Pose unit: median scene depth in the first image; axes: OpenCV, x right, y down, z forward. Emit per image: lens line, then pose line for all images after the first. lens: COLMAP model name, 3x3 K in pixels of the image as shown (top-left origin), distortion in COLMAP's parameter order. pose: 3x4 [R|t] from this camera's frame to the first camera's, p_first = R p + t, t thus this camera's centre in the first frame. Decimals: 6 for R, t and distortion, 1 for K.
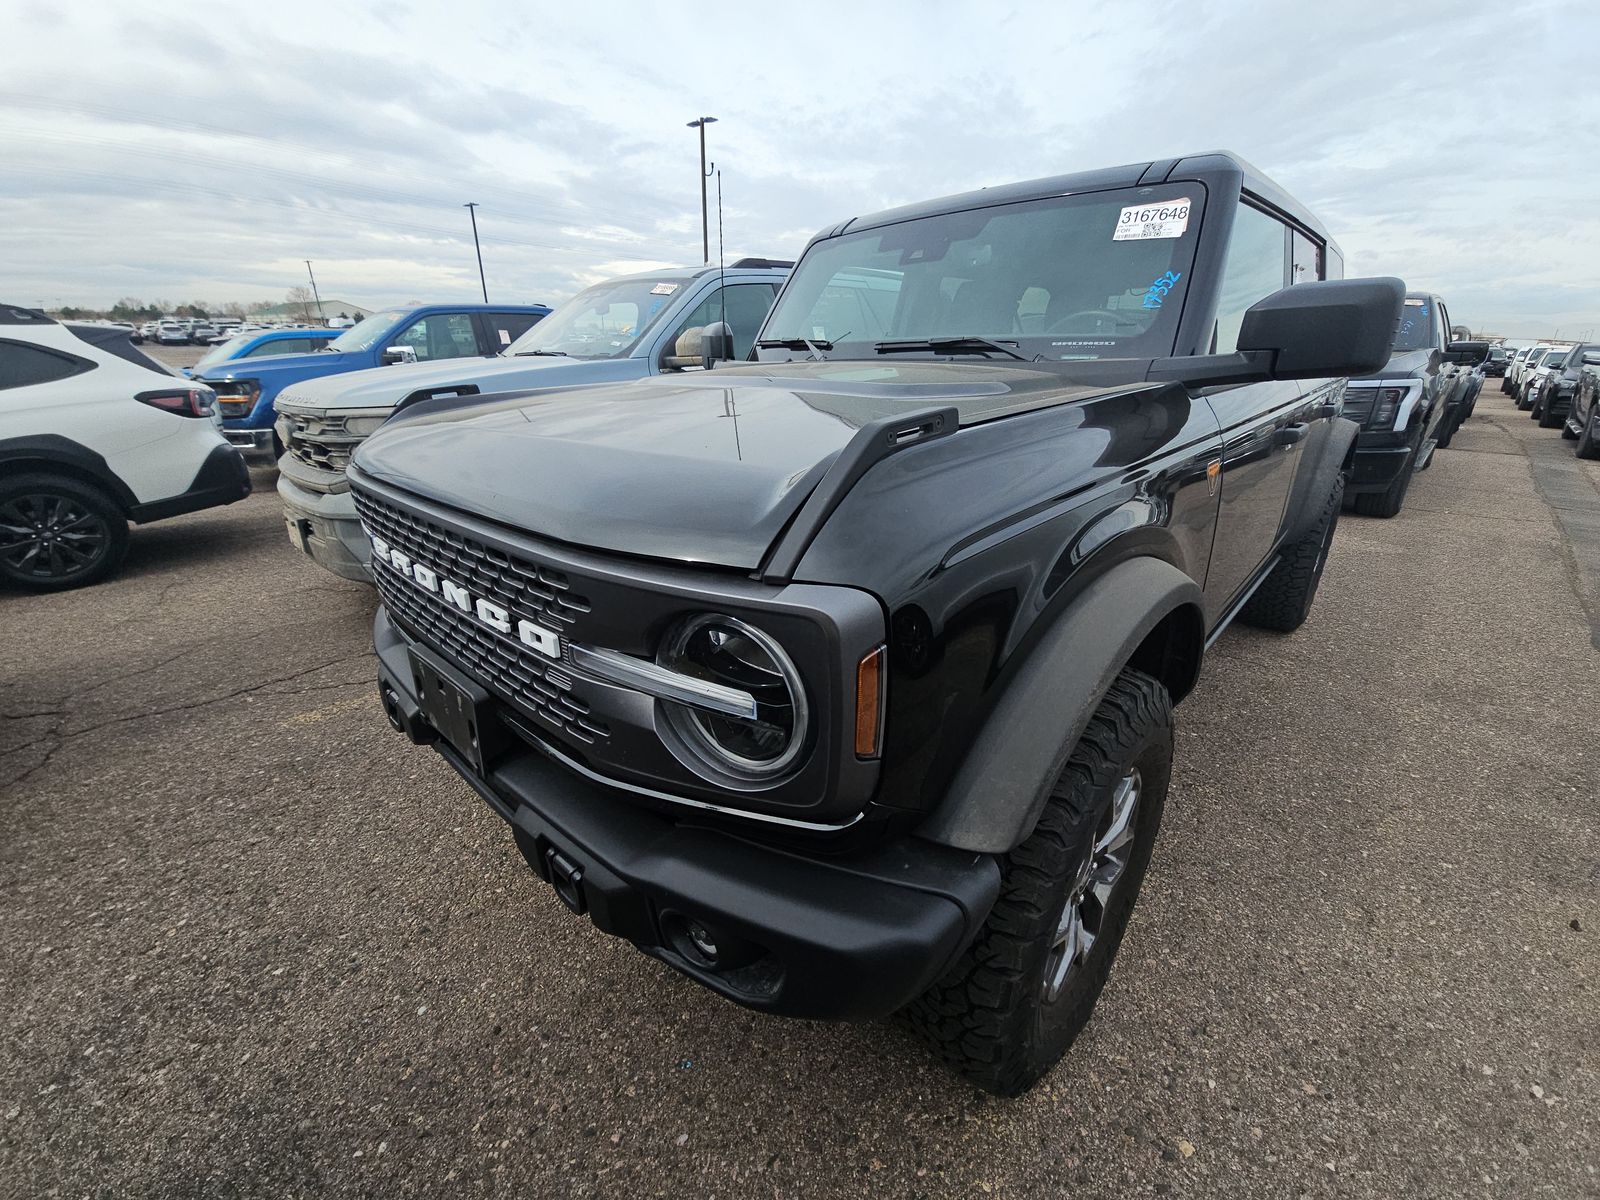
lens RADIAL K [[654.5, 0, 792.8], [0, 654.5, 606.4], [0, 0, 1]] dist [-0.001100, -0.001388]
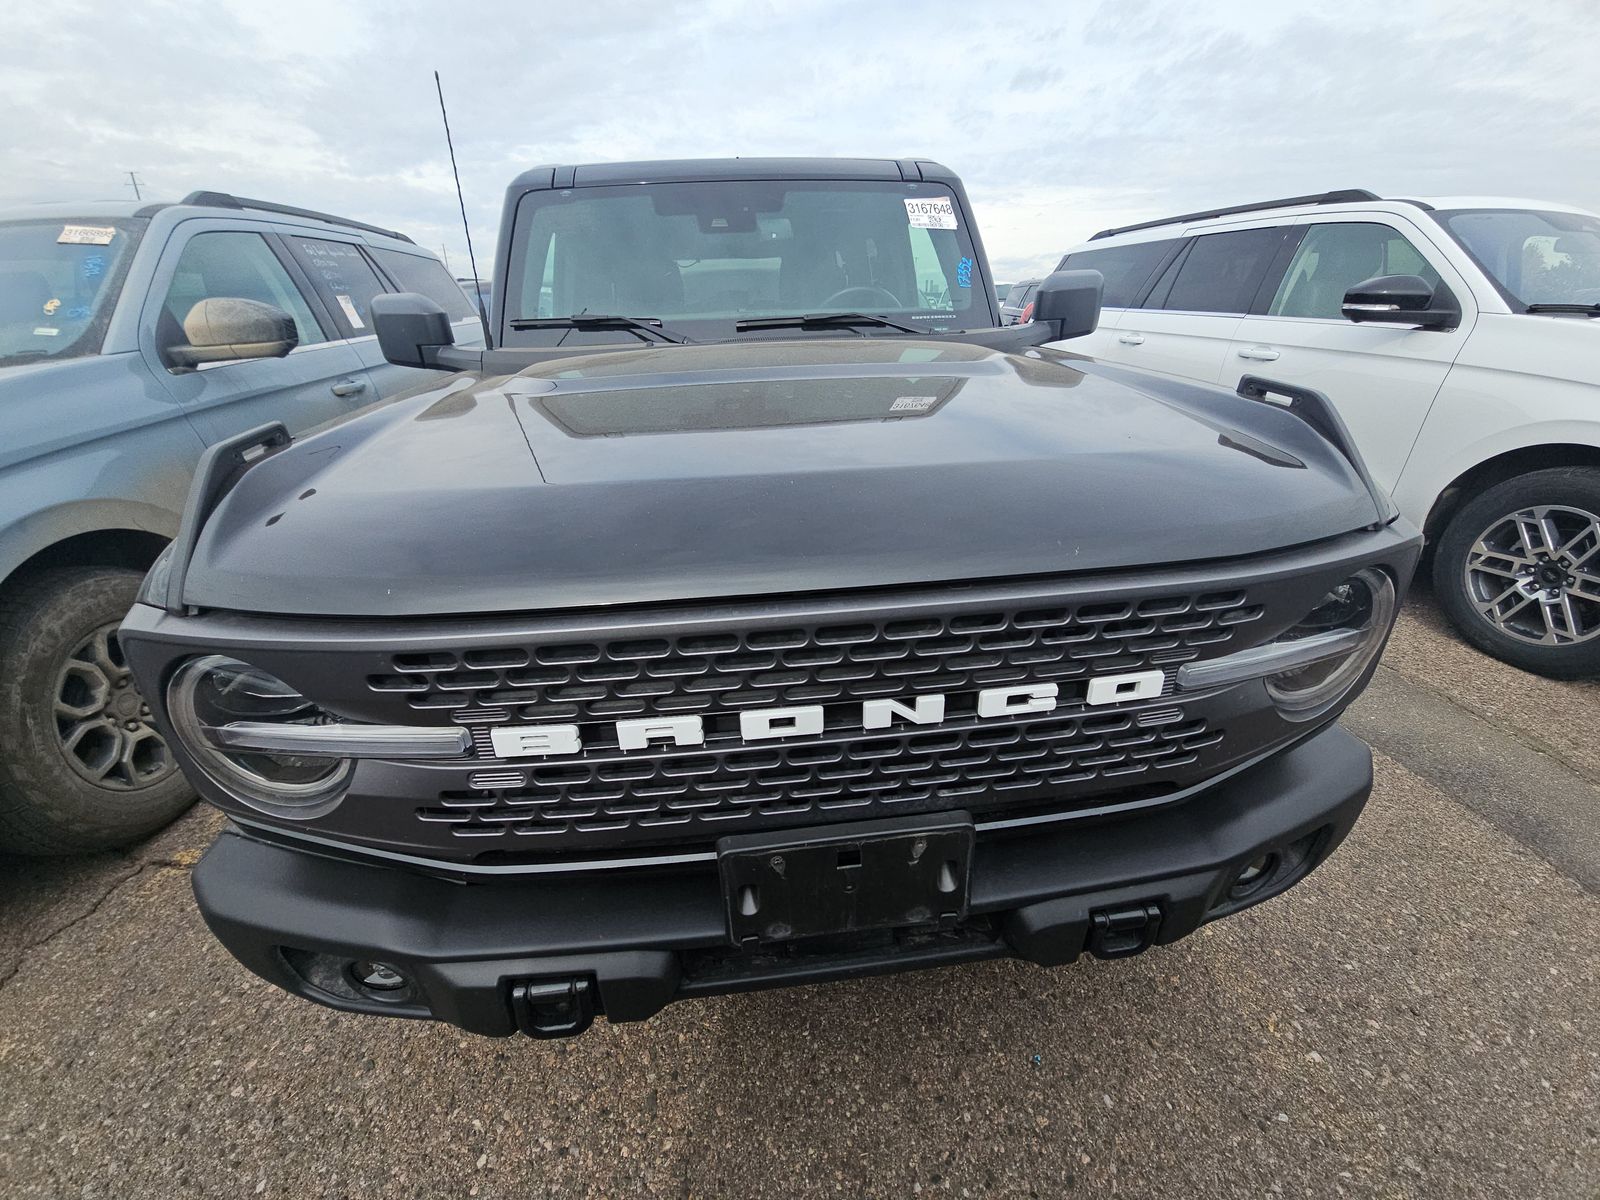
lens RADIAL K [[654.5, 0, 796.1], [0, 654.5, 601.8], [0, 0, 1]] dist [-0.001100, -0.001388]
pose [[0.644301, -0.326981, 0.691346, -0.826215], [0.297918, 0.939890, 0.166888, -0.223944], [-0.704358, 0.098438, 0.702986, 0.467253]]
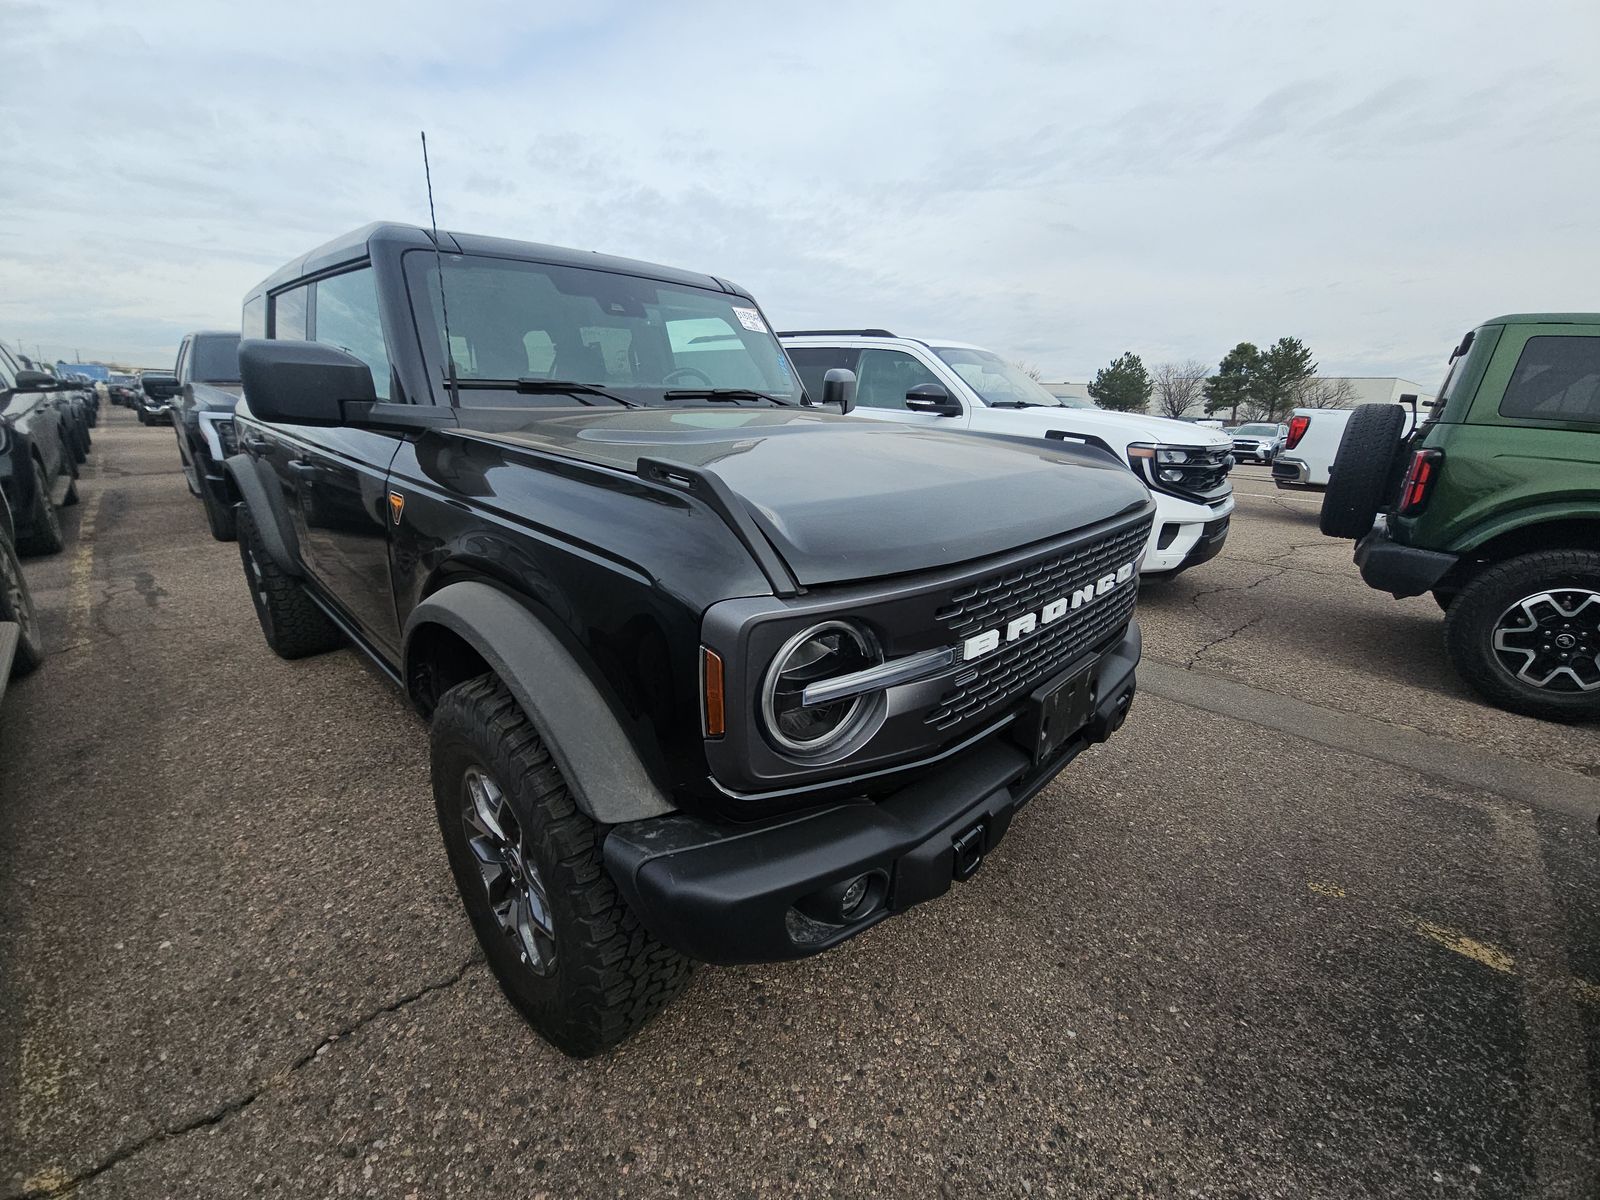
lens RADIAL K [[654.5, 0, 790.7], [0, 654.5, 606.8], [0, 0, 1]] dist [-0.001100, -0.001388]
pose [[0.014283, -0.305107, 0.952211, -1.406872], [0.341366, 0.896579, 0.282161, -0.448478], [-0.939822, 0.321023, 0.116959, 1.122733]]
